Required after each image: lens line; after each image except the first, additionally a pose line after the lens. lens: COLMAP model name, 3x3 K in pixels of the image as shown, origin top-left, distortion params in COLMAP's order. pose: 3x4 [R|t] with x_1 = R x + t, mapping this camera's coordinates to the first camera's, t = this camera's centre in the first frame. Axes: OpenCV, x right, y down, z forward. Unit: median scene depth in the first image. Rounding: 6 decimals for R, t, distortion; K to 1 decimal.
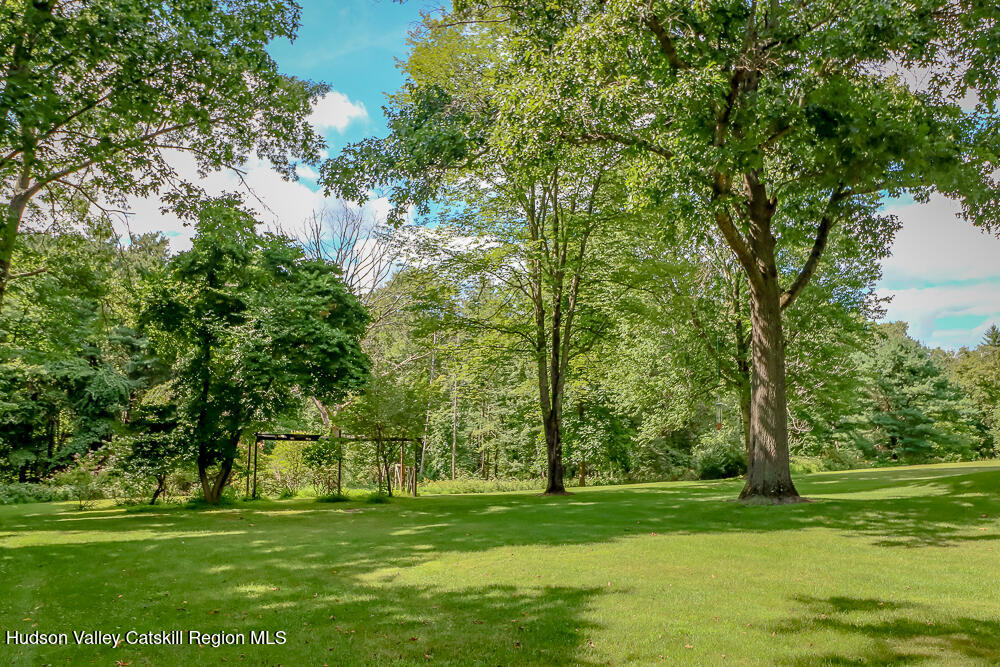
lens RADIAL K [[677.5, 0, 451.7], [0, 677.5, 330.7], [0, 0, 1]] dist [0.005315, -0.001944]
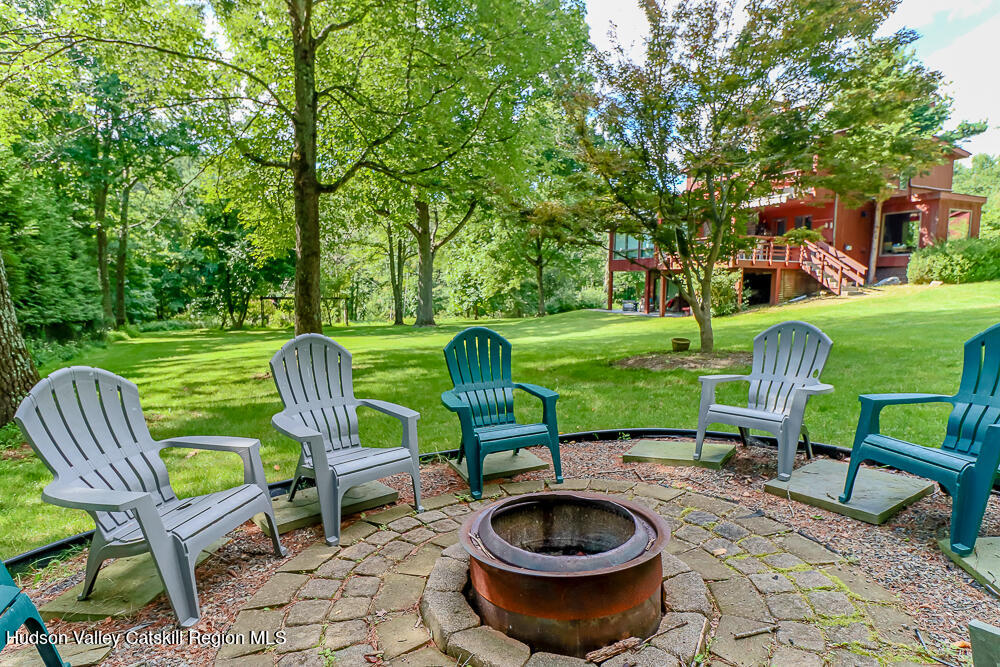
lens RADIAL K [[521.3, 0, 506.5], [0, 521.3, 332.4], [0, 0, 1]] dist [0.026637, -0.016515]
pose [[0.997858, 0.001580, -0.065405, 0.594909], [0.014556, 0.969291, 0.245487, -0.130297], [0.063784, -0.245913, 0.967191, -0.560231]]
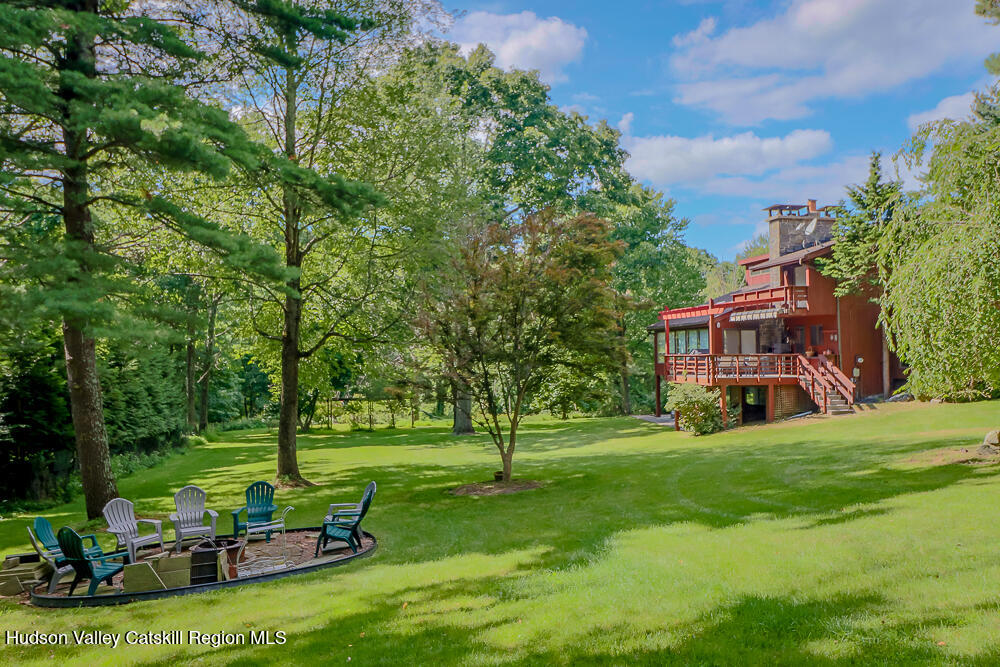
lens RADIAL K [[676.0, 0, 500.0], [0, 676.0, 333.5], [0, 0, 1]] dist [0.004485, -0.003596]
pose [[0.951930, -0.036850, -0.304090, 0.881578], [0.072537, 0.991620, 0.106903, -0.235528], [0.297602, -0.123822, 0.946626, -0.802061]]
